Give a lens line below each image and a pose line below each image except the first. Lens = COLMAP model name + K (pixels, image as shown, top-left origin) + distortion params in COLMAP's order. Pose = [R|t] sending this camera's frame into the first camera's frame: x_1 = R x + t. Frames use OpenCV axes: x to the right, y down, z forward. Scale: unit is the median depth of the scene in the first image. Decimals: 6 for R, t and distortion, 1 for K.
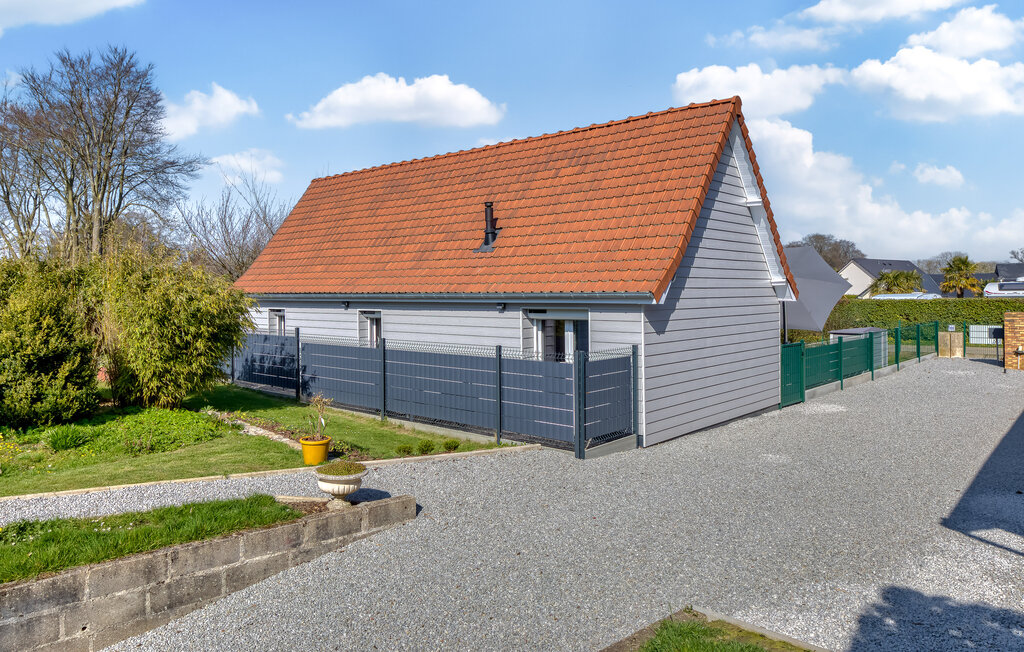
lens RADIAL K [[705.6, 0, 512.8], [0, 705.6, 276.7], [0, 0, 1]] dist [0.001142, 0.000059]
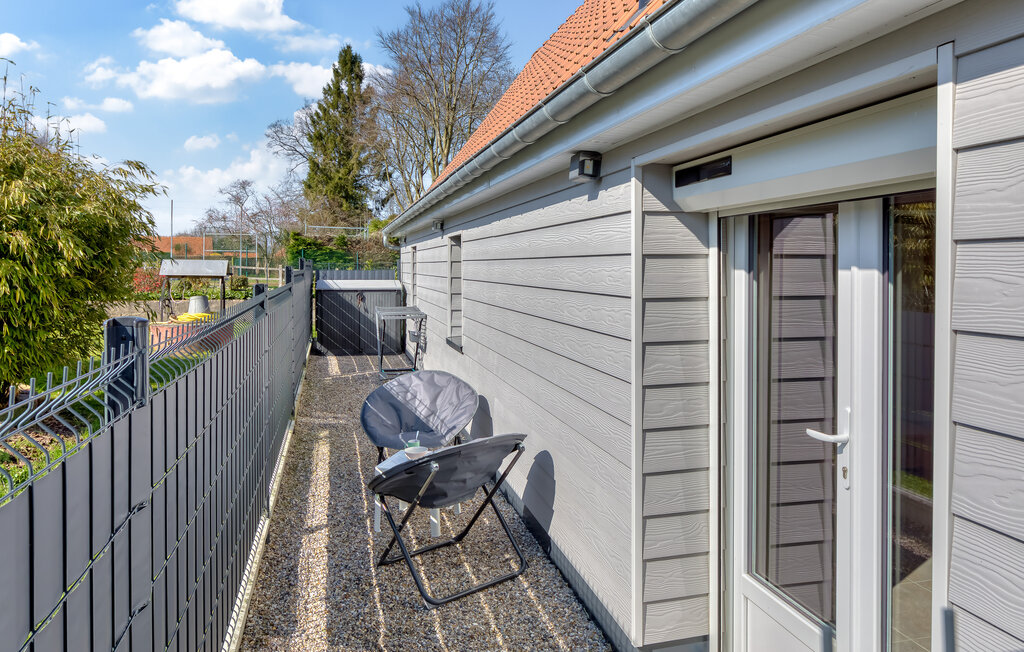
lens RADIAL K [[705.6, 0, 512.8], [0, 705.6, 276.7], [0, 0, 1]] dist [0.001142, 0.000059]
pose [[0.825272, 0.013372, -0.564578, 0.105278], [0.008121, 0.999335, 0.035541, 0.071398], [0.564678, -0.033916, 0.824614, 0.792587]]
